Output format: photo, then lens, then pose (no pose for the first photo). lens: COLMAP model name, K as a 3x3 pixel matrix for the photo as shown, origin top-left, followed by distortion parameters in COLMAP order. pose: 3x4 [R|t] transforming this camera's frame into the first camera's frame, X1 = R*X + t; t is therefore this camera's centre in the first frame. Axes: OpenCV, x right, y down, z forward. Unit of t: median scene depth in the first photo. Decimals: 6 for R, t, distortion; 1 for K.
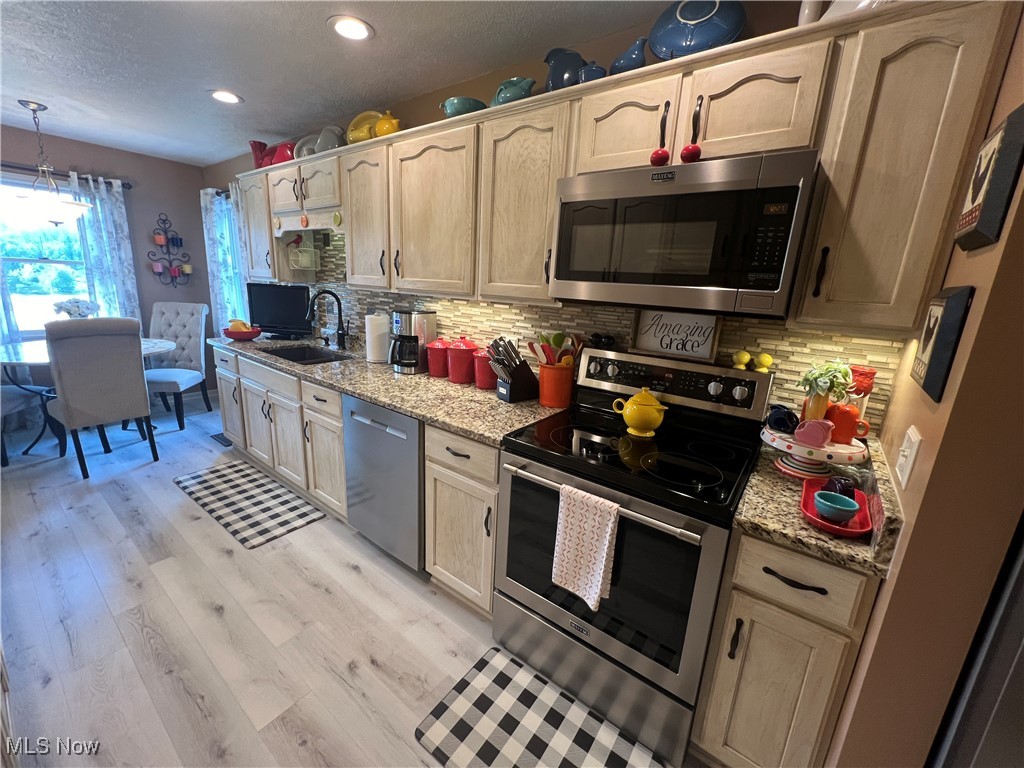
lens RADIAL K [[408.6, 0, 510.7], [0, 408.6, 383.1], [0, 0, 1]] dist [-0.003095, 0.000452]
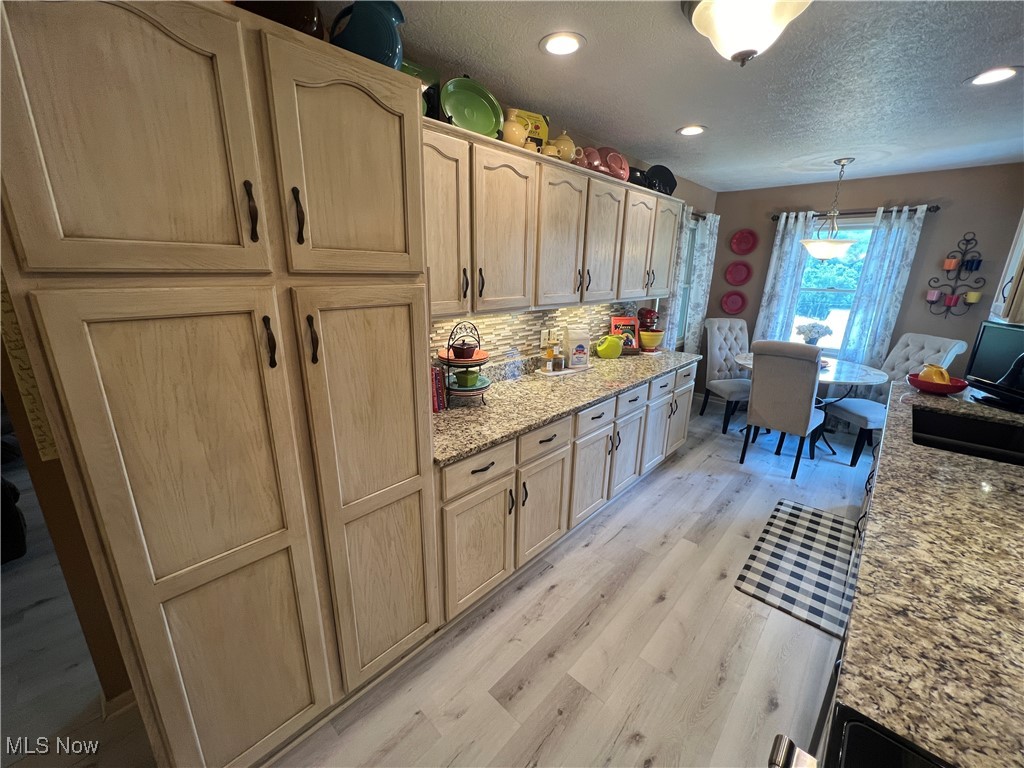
lens RADIAL K [[408.6, 0, 509.0], [0, 408.6, 383.1], [0, 0, 1]] dist [-0.003095, 0.000452]
pose [[-0.112422, 0.217757, -0.969507, 0.231346], [-0.257054, 0.936105, 0.240063, -0.130873], [0.959836, 0.276204, -0.049264, 0.342567]]
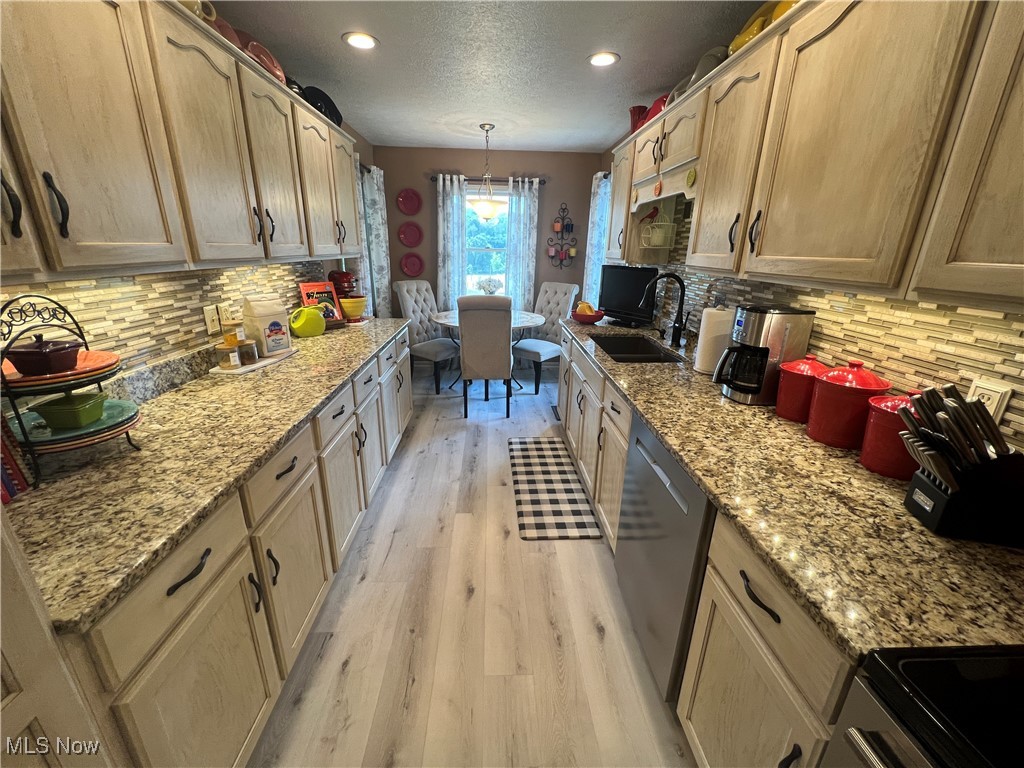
lens RADIAL K [[408.6, 0, 509.6], [0, 408.6, 383.7], [0, 0, 1]] dist [-0.003095, 0.000452]
pose [[0.633792, 0.206933, -0.745309, 0.000193], [-0.171371, 0.977170, 0.125579, -0.069337], [0.754281, 0.048134, 0.654785, 0.274586]]
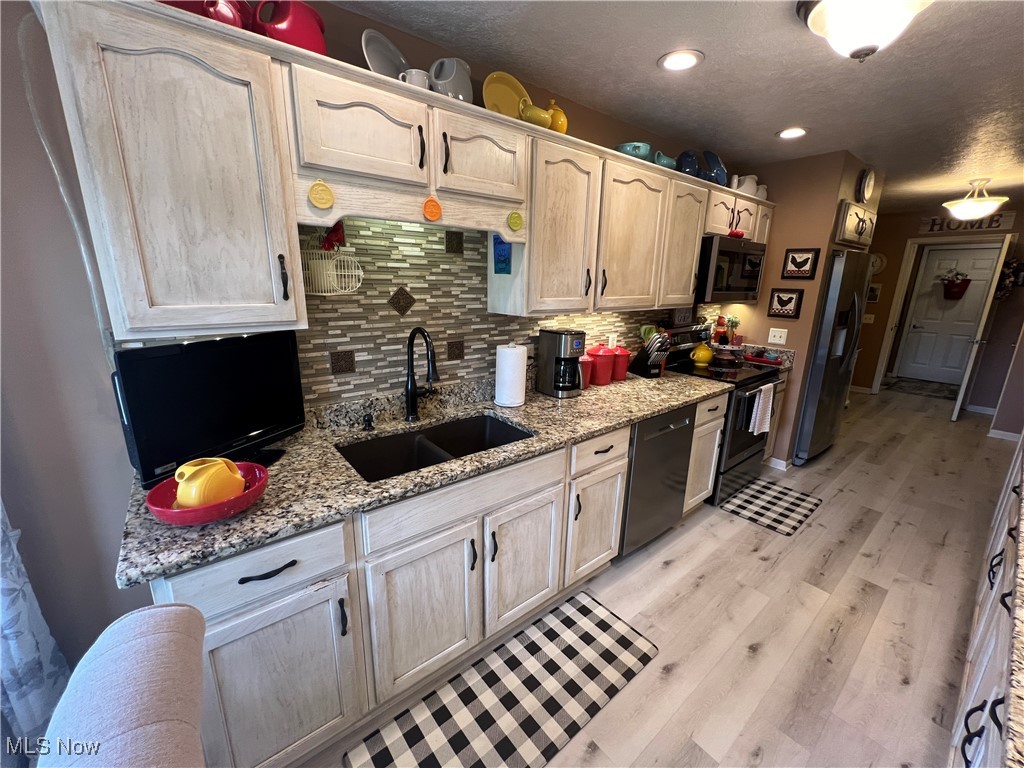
lens RADIAL K [[408.6, 0, 509.9], [0, 408.6, 384.1], [0, 0, 1]] dist [-0.003095, 0.000452]
pose [[0.248241, -0.287752, 0.924973, -1.148204], [0.229786, 0.945100, 0.232344, -0.300187], [-0.941050, 0.154868, 0.300735, 0.836529]]
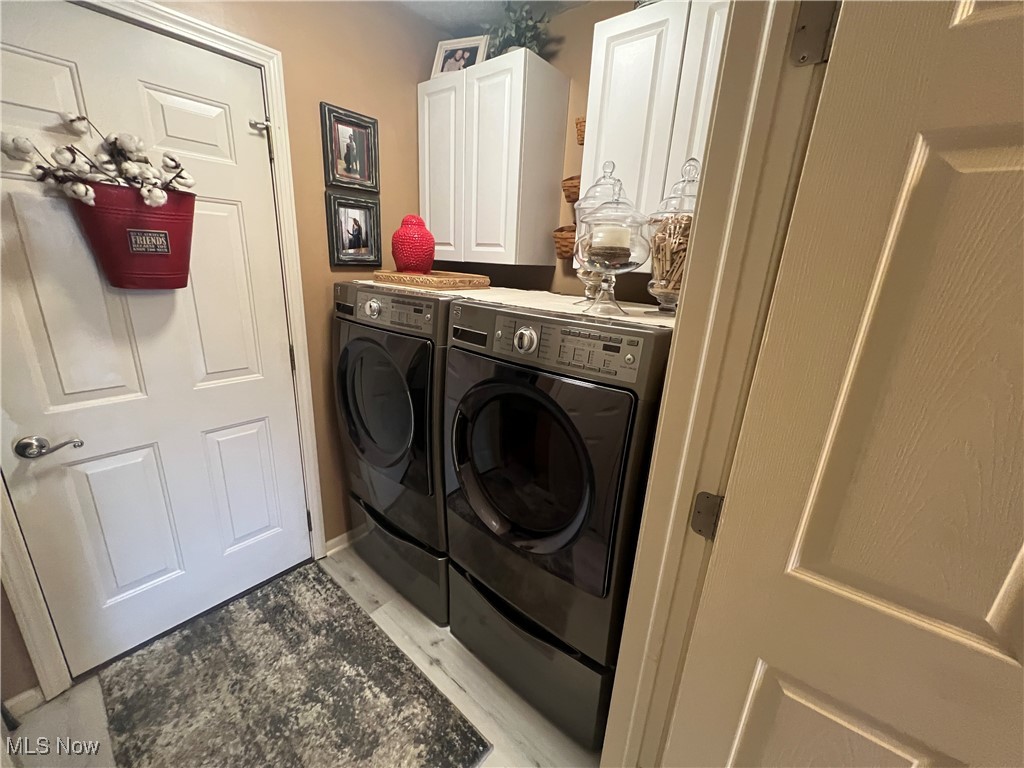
lens RADIAL K [[408.6, 0, 509.6], [0, 408.6, 386.5], [0, 0, 1]] dist [-0.003095, 0.000452]
pose [[-0.993877, -0.108756, 0.019532, 1.528358], [-0.083411, 0.854376, 0.512917, 0.219587], [-0.072470, 0.508147, -0.858216, -0.586259]]
